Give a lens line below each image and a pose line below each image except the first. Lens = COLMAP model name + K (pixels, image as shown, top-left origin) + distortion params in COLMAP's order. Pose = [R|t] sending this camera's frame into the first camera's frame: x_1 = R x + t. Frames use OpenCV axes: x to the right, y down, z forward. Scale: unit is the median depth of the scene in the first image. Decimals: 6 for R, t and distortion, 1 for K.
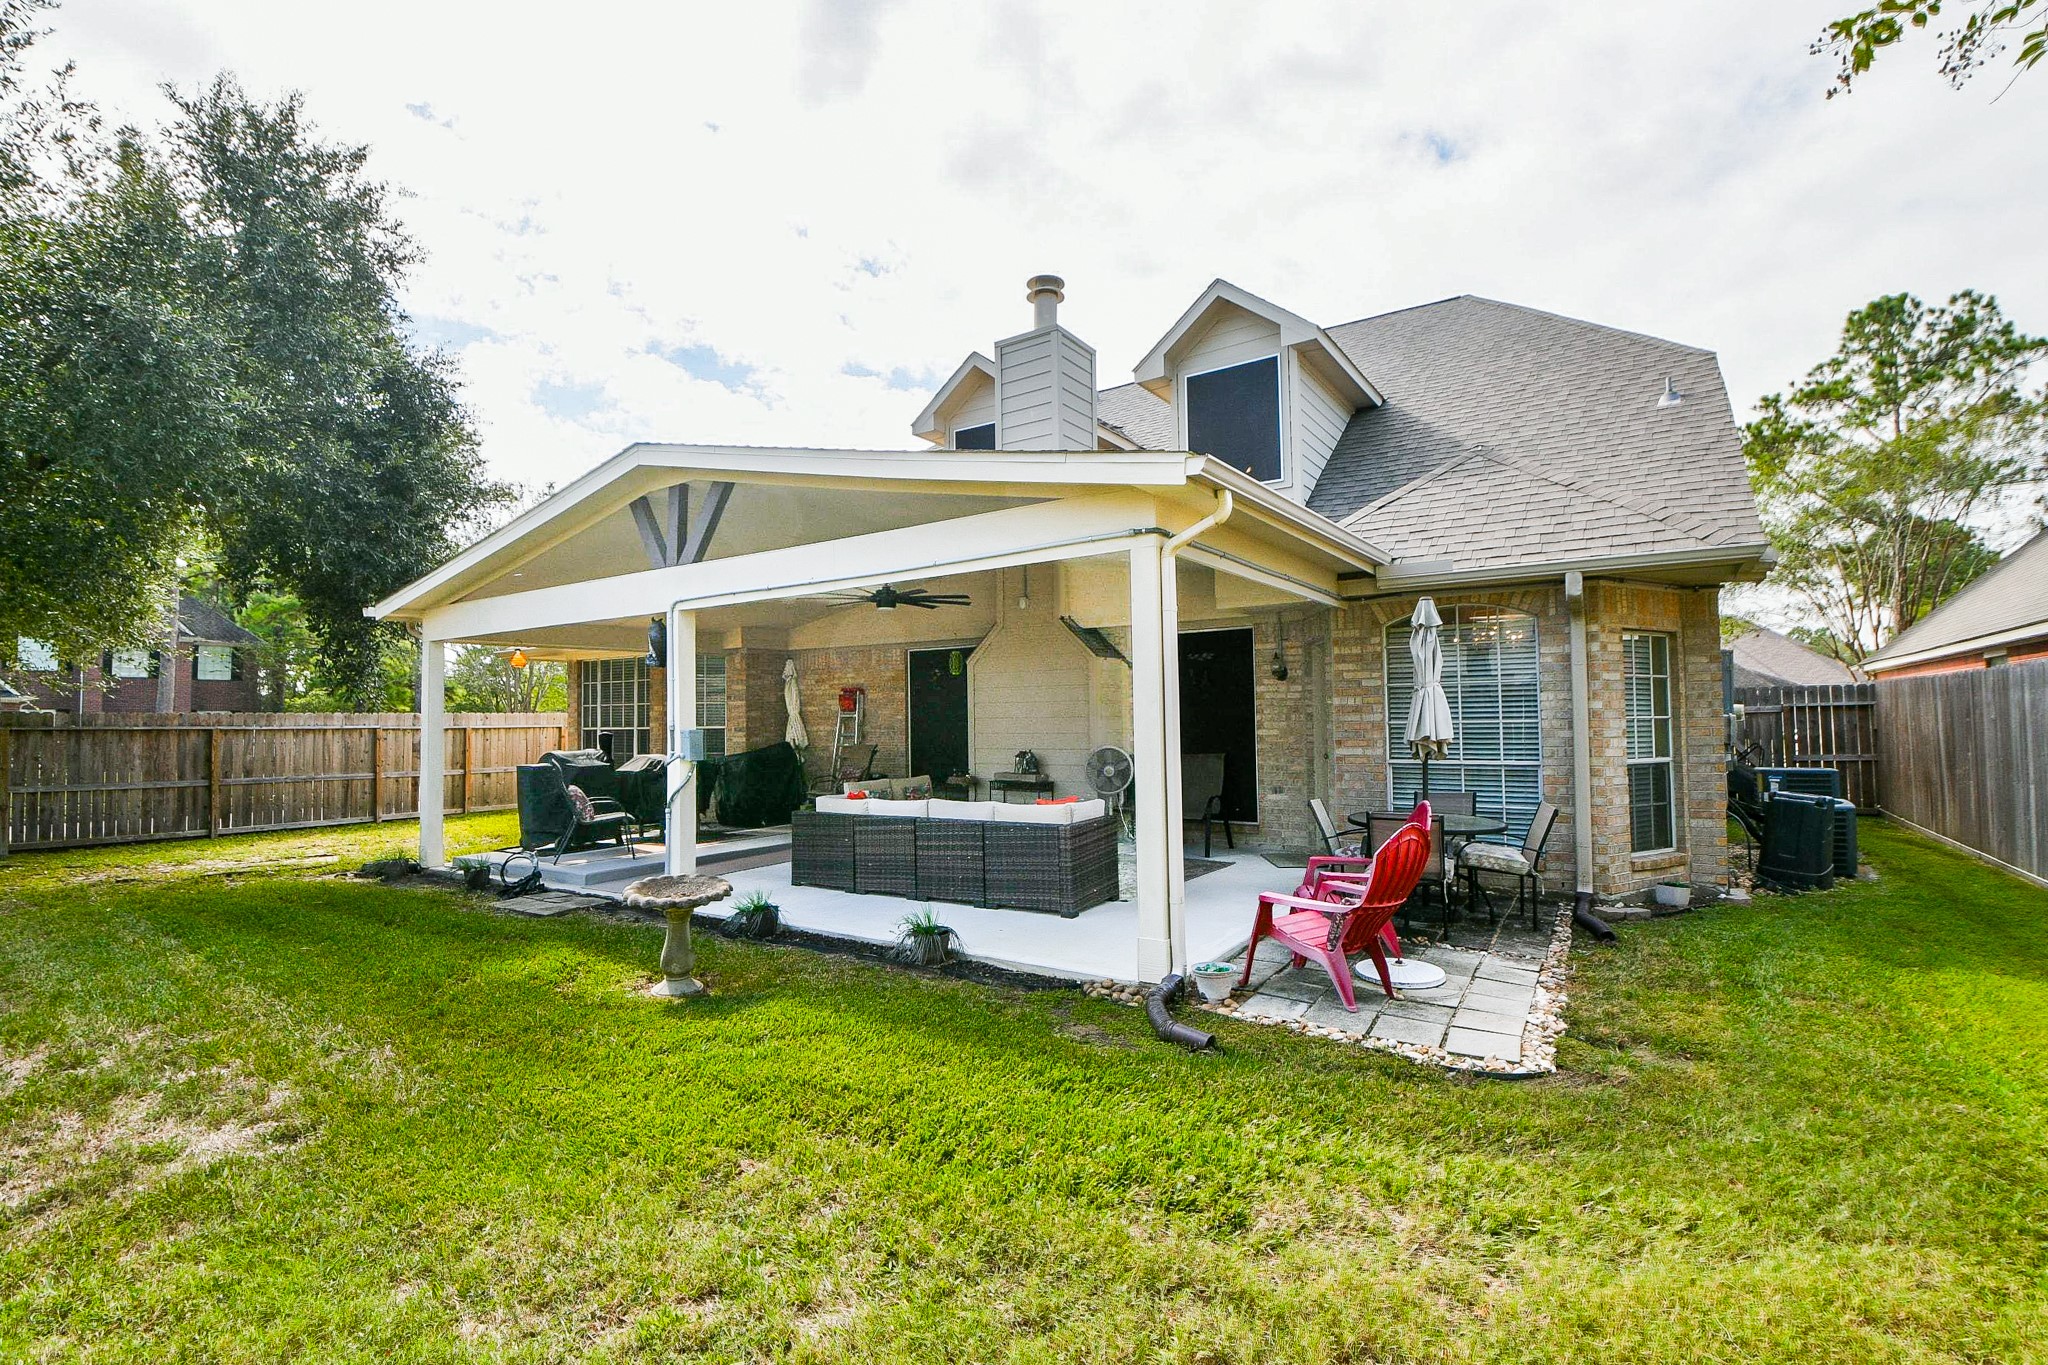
lens RADIAL K [[944.9, 0, 1019.0], [0, 944.9, 686.8], [0, 0, 1]] dist [-0.019097, -0.002660]
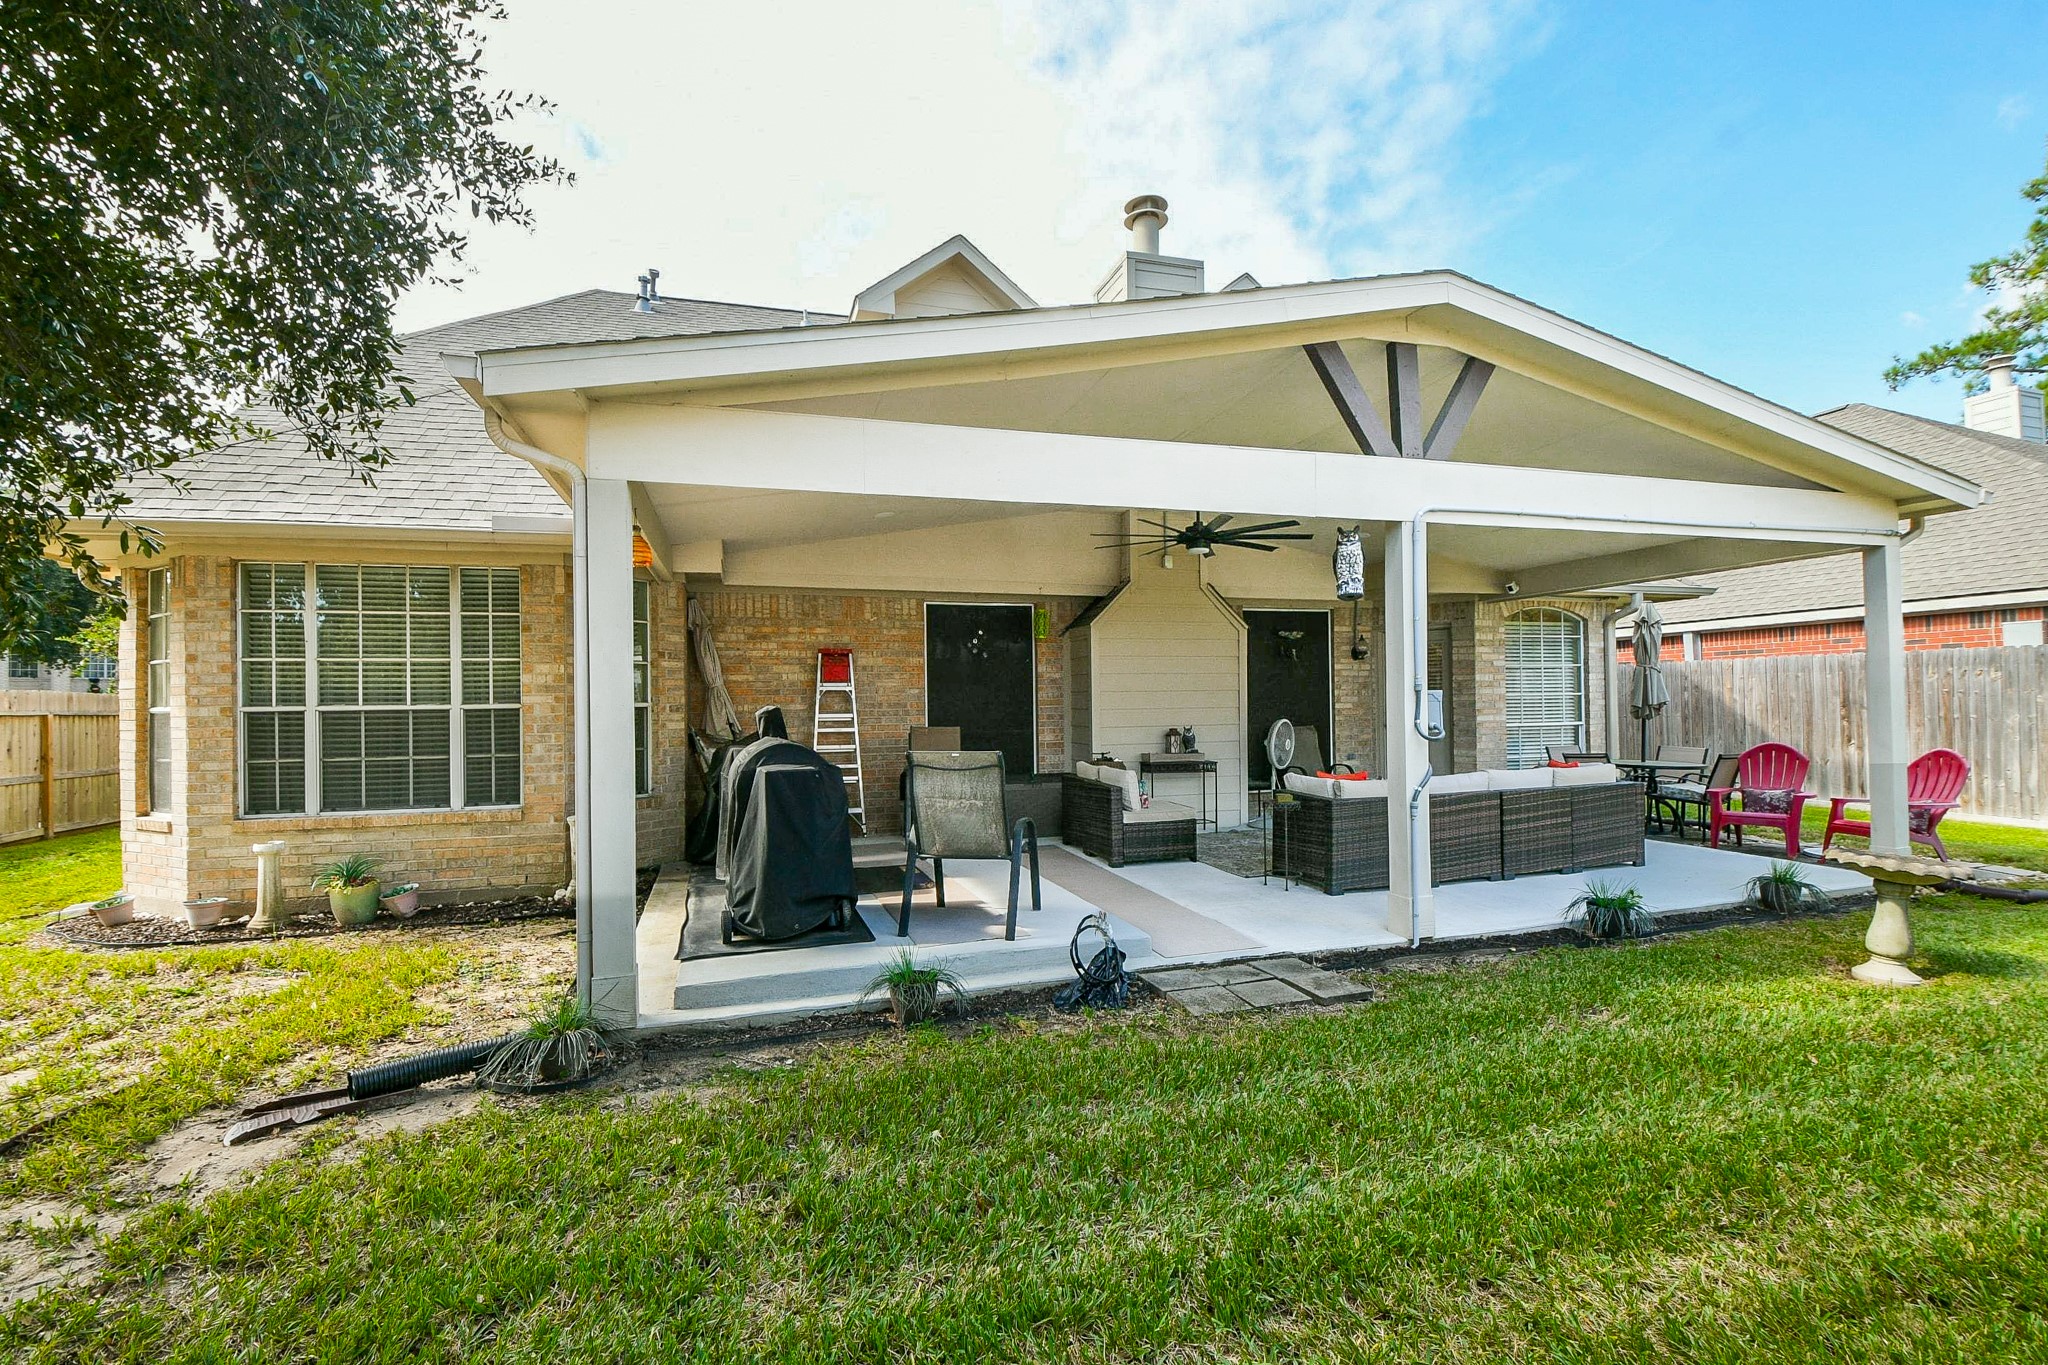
lens RADIAL K [[944.9, 0, 1028.8], [0, 944.9, 677.7], [0, 0, 1]] dist [-0.019097, -0.002660]
pose [[0.610234, 0.025132, 0.791822, -0.780196], [-0.020375, 0.999664, -0.016026, 0.037238], [-0.791959, -0.006353, 0.610541, 0.566192]]
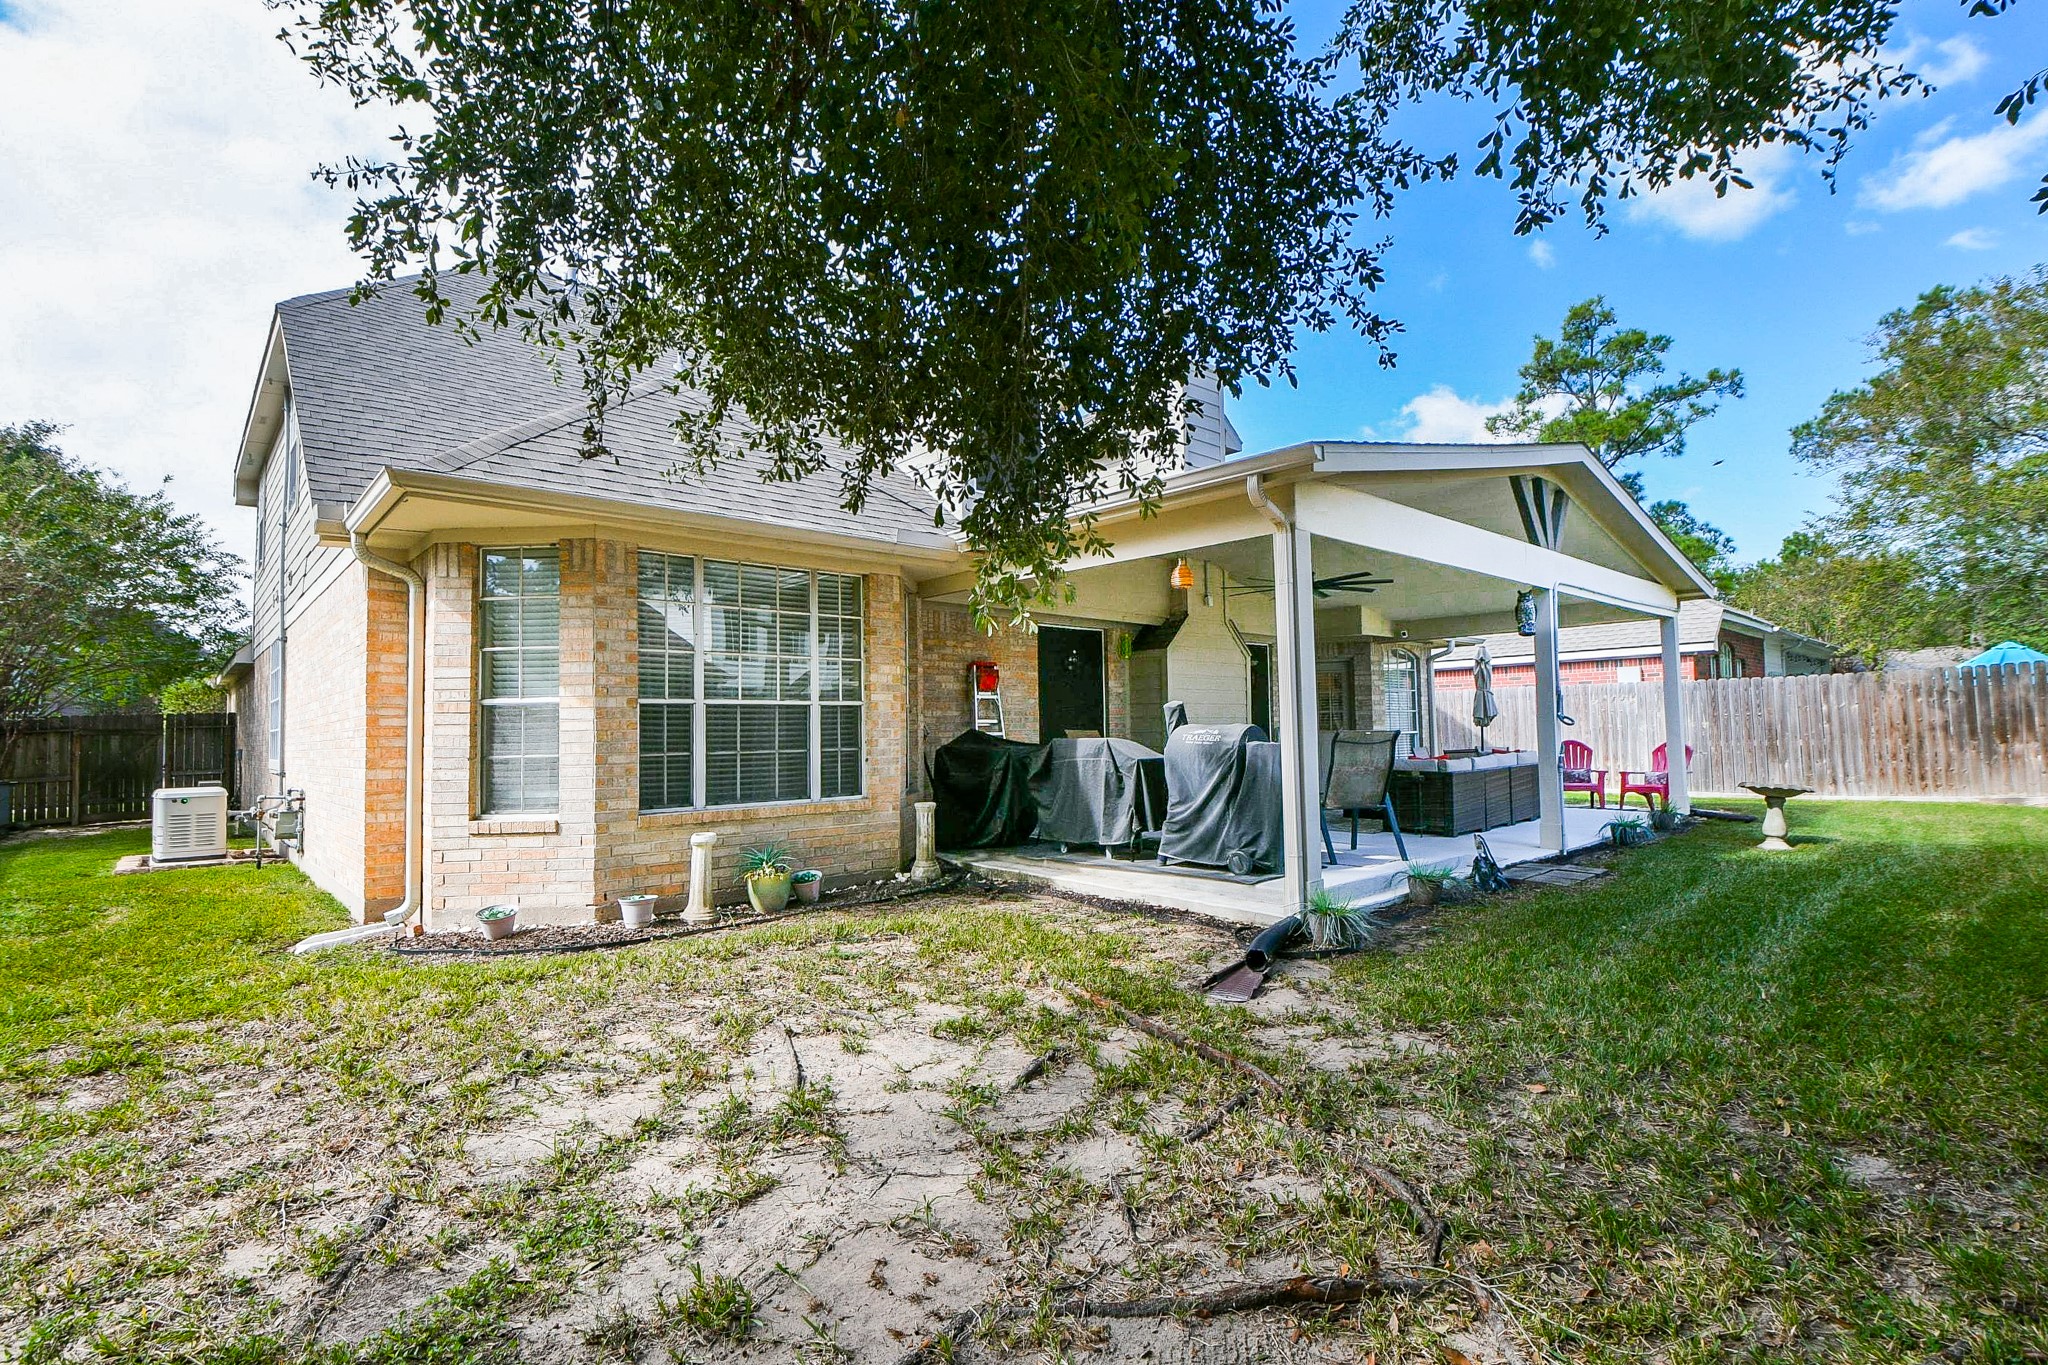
lens RADIAL K [[944.9, 0, 1016.0], [0, 944.9, 689.6], [0, 0, 1]] dist [-0.019097, -0.002660]
pose [[0.227101, 0.053922, 0.972377, -1.133927], [-0.017693, 0.998530, -0.051240, 0.077138], [-0.973711, -0.005568, 0.227721, 0.970340]]
